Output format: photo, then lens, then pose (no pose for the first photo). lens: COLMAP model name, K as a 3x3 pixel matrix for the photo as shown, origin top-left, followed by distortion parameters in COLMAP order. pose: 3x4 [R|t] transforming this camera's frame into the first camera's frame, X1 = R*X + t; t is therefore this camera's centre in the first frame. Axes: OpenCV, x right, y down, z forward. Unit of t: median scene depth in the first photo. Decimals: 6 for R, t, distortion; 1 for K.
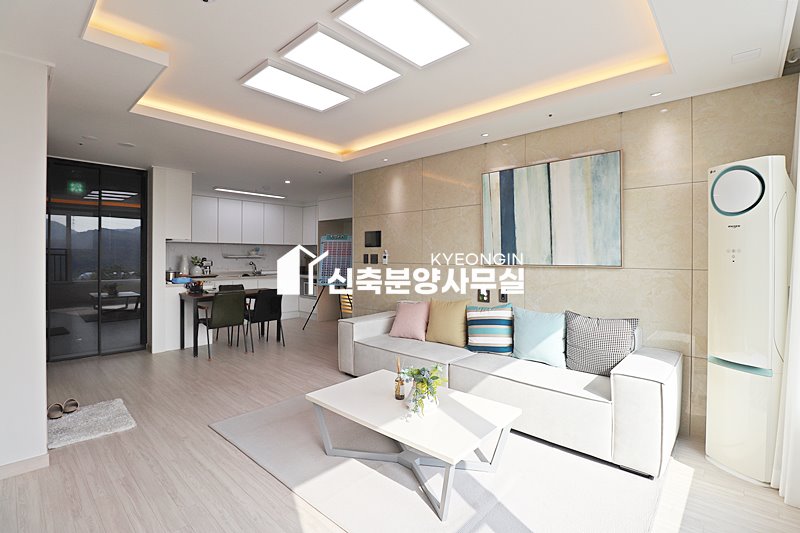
lens RADIAL K [[368.9, 0, 400.0], [0, 368.9, 258.2], [0, 0, 1]] dist [-0.006313, -0.011042]
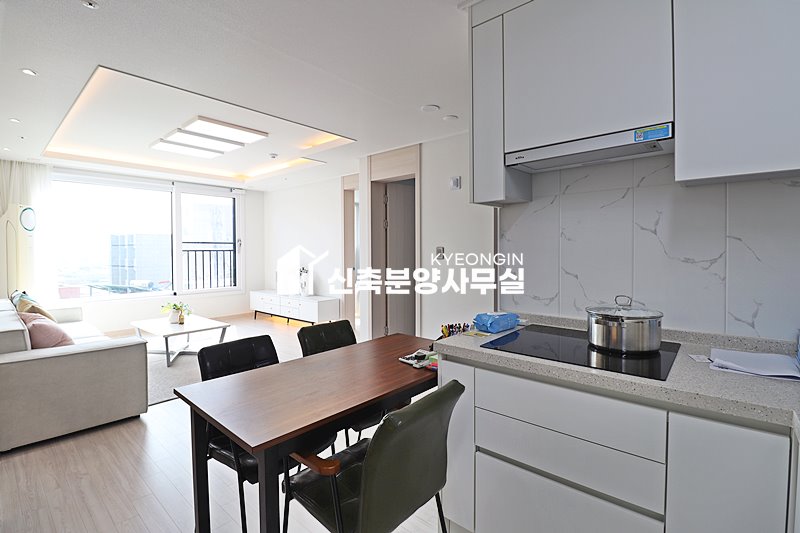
lens RADIAL K [[368.9, 0, 402.2], [0, 368.9, 260.5], [0, 0, 1]] dist [-0.006313, -0.011042]
pose [[-0.999539, 0.000152, -0.030350, -0.702927], [-0.000813, 0.999495, 0.031773, -0.009063], [0.030339, 0.031783, -0.999034, 1.892113]]
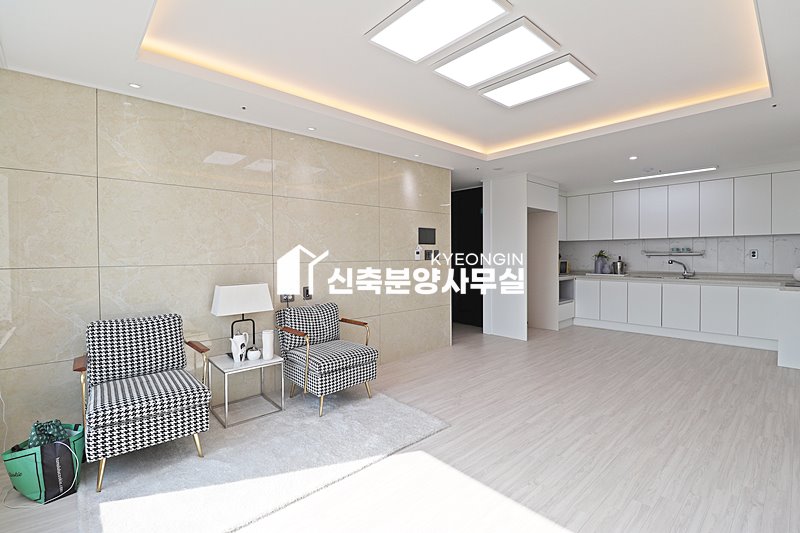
lens RADIAL K [[368.9, 0, 404.2], [0, 368.9, 262.1], [0, 0, 1]] dist [-0.006313, -0.011042]
pose [[-0.102860, 0.019826, -0.994498, 0.536362], [-0.002498, 0.999793, 0.020190, -0.001604], [0.994693, 0.004561, -0.102790, 0.611685]]
